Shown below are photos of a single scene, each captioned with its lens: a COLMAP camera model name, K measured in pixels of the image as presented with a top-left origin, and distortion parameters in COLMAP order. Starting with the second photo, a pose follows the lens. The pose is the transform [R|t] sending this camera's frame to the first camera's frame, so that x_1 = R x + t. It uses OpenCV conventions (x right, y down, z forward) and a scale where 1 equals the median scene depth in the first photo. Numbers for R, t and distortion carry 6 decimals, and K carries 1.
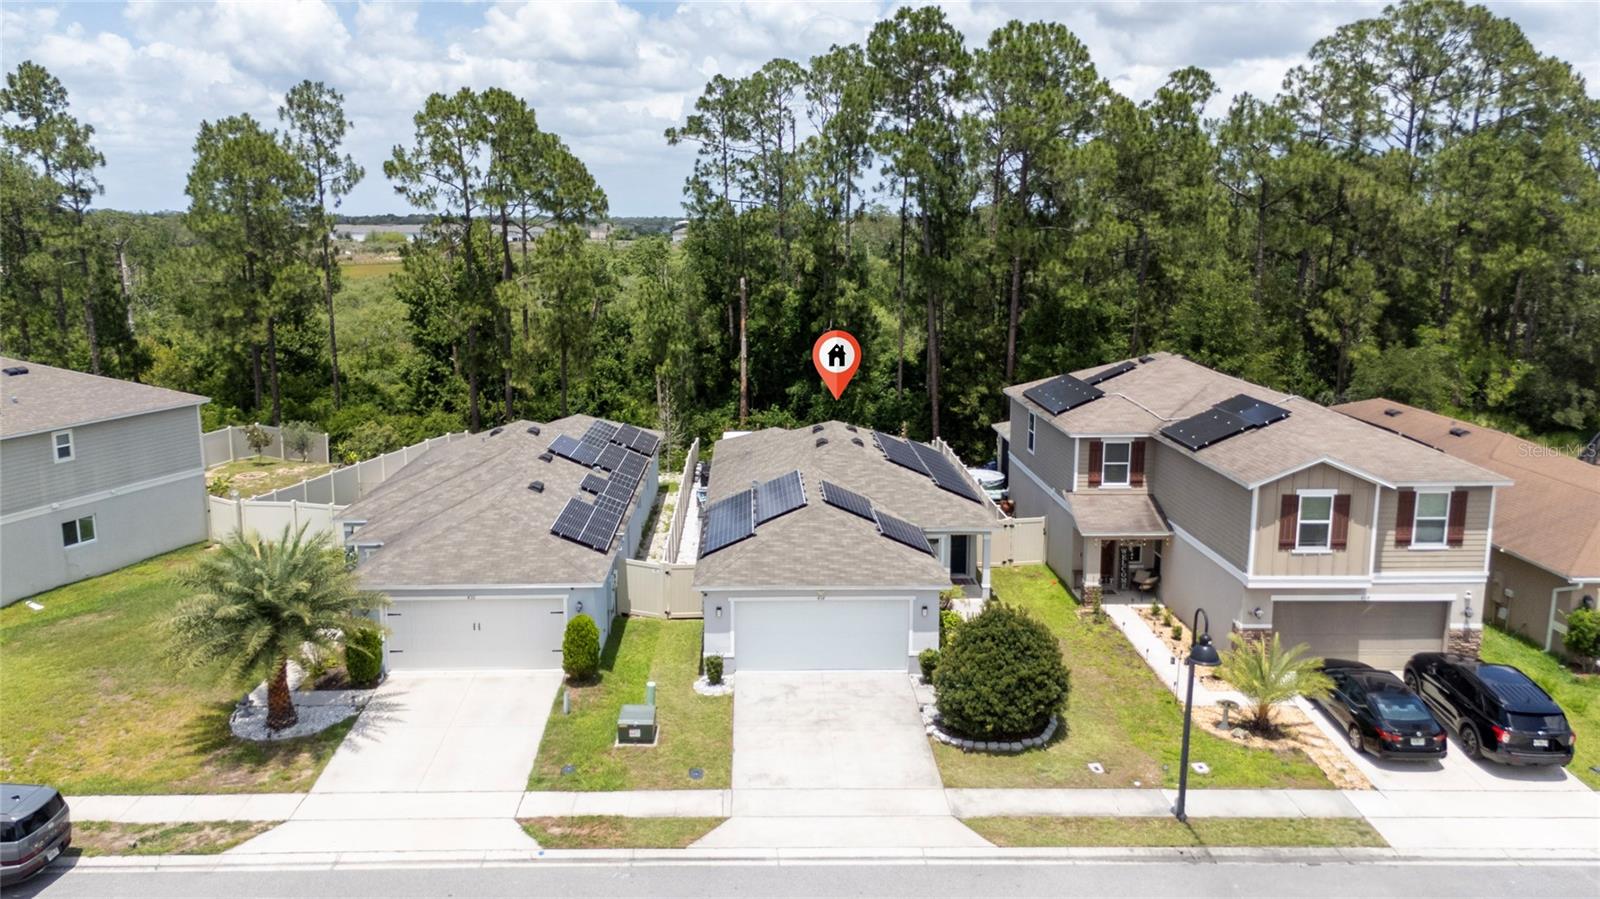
lens RADIAL K [[1221.3, 0, 768.2], [0, 1221.3, 418.3], [0, 0, 1]] dist [0.085447, -0.113725]
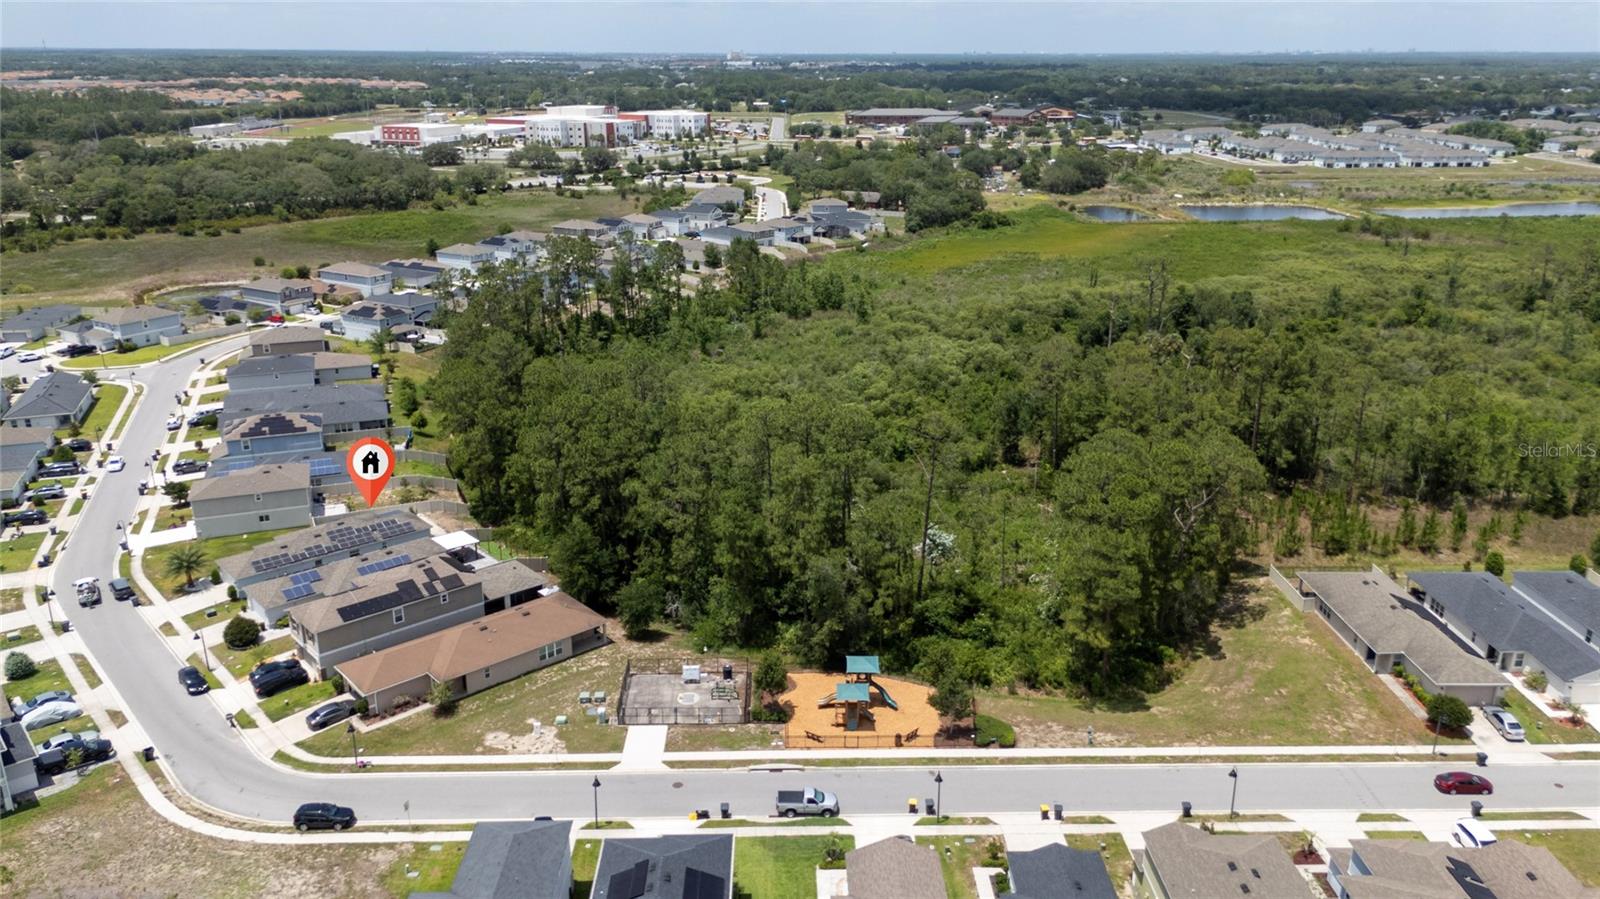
lens RADIAL K [[1177.8, 0, 803.6], [0, 1177.8, 442.0], [0, 0, 1]] dist [0.079841, -0.081954]
pose [[0.655278, 0.241462, -0.715756, 3.857696], [-0.127211, 0.969276, 0.210525, -1.395450], [0.744599, -0.046900, 0.665862, -0.237840]]
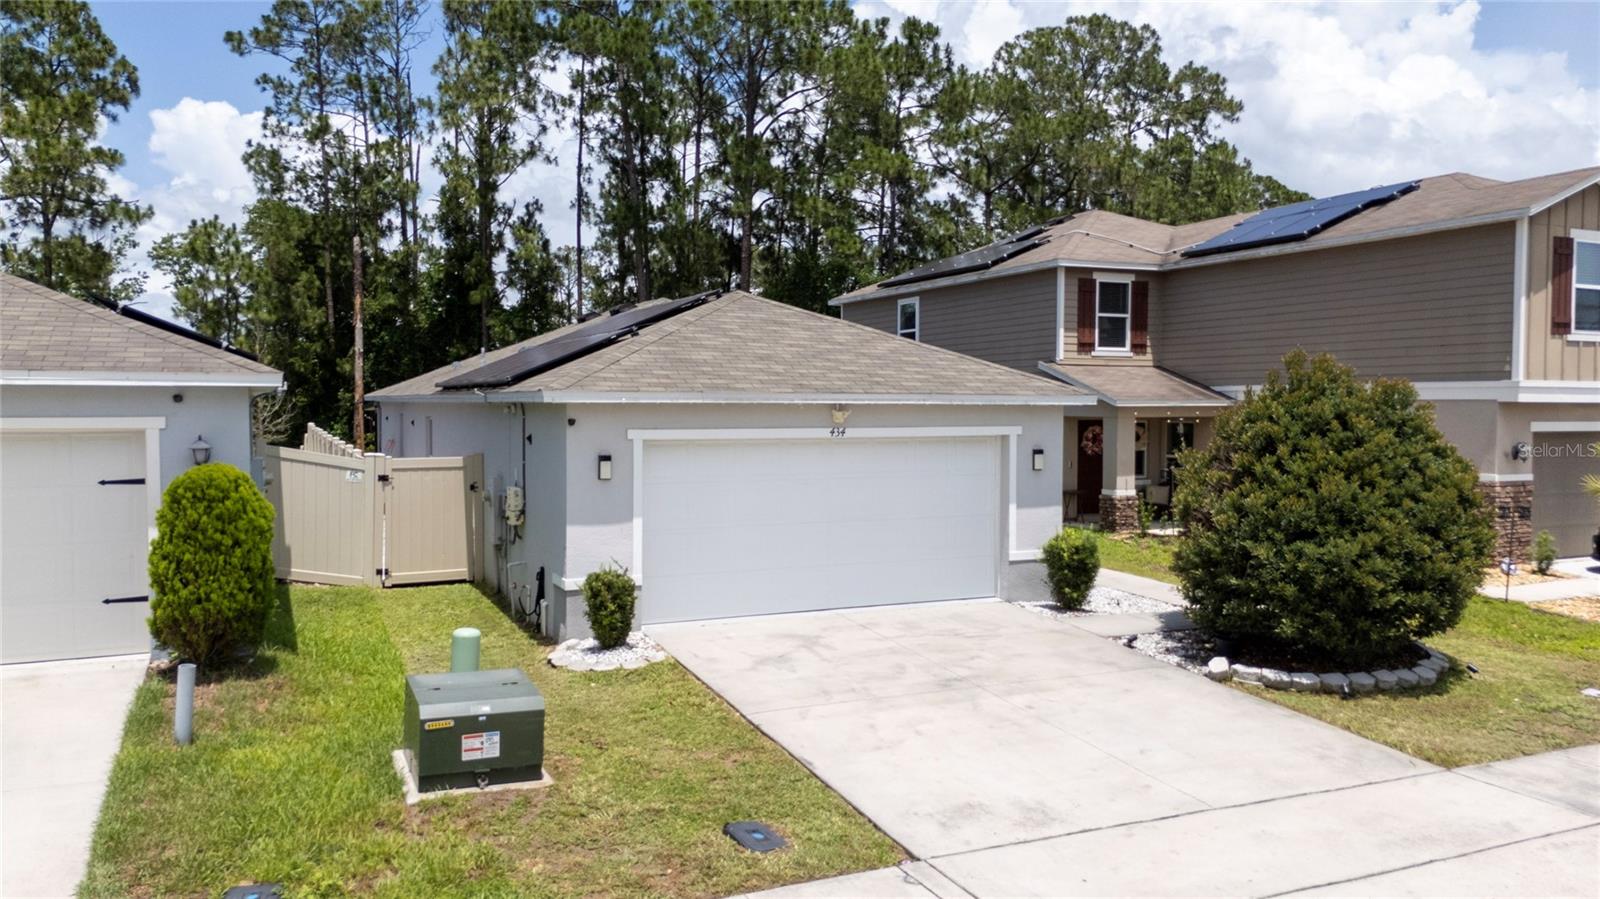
lens RADIAL K [[1177.8, 0, 803.6], [0, 1177.8, 442.0], [0, 0, 1]] dist [0.079841, -0.081954]
pose [[0.913108, -0.008665, 0.407625, -0.135395], [0.062307, 0.990996, -0.118507, 0.197866], [-0.402928, 0.133607, 0.905427, 0.627612]]
